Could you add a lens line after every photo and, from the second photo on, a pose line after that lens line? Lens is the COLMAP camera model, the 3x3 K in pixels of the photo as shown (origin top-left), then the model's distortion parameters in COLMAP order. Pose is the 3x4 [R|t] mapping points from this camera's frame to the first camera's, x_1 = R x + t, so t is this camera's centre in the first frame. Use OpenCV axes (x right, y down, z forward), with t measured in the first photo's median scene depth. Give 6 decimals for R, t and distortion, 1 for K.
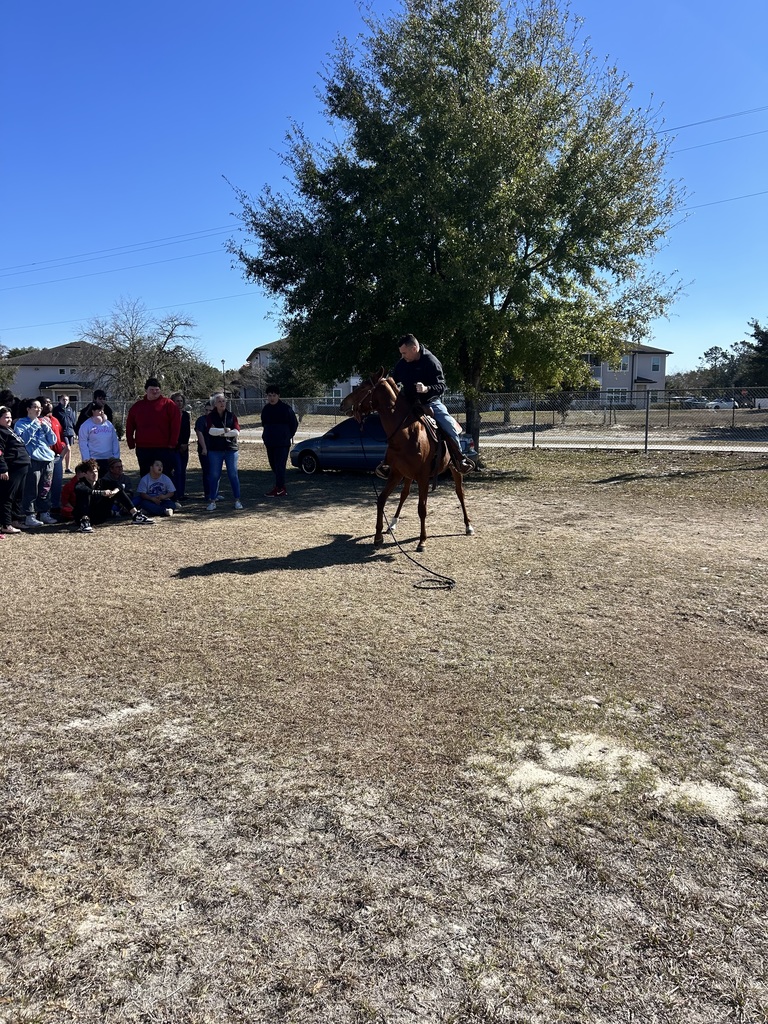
lens RADIAL K [[771.8, 0, 380.2], [0, 771.8, 511.0], [0, 0, 1]] dist [0.039617, -0.041982]
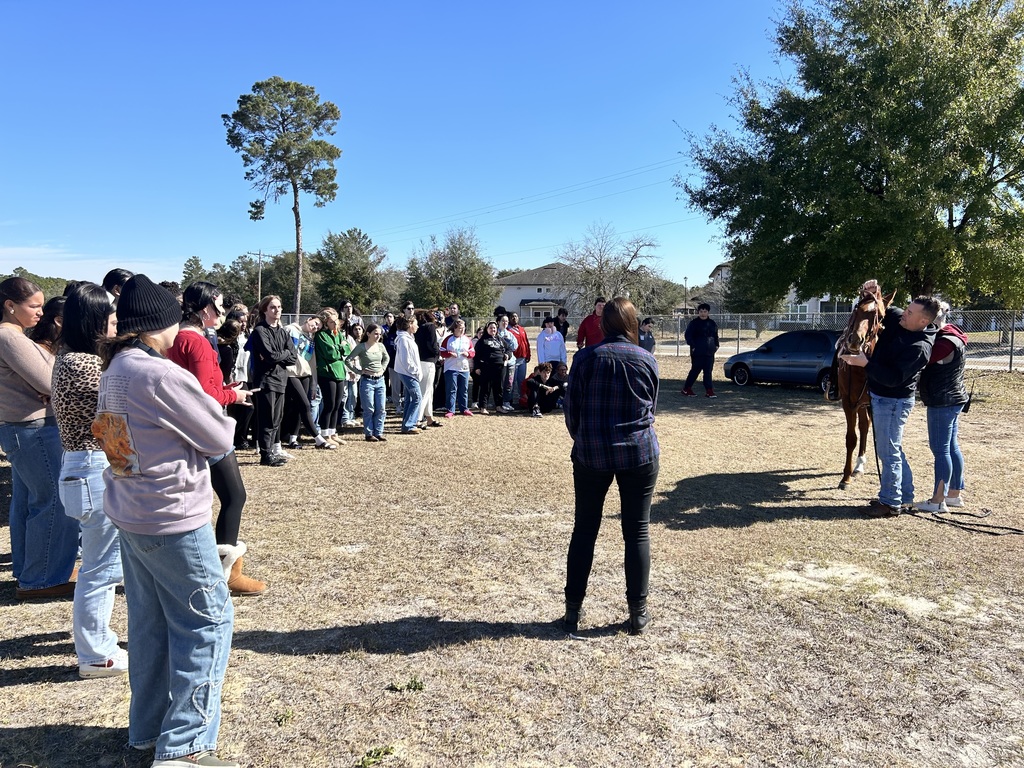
lens RADIAL K [[771.8, 0, 511.3], [0, 771.8, 384.2], [0, 0, 1]] dist [0.039617, -0.041982]
pose [[0.911783, 0.044749, -0.408226, 0.058694], [-0.066920, 0.996949, -0.040184, 0.015439], [0.405183, 0.063958, 0.911996, -0.105158]]
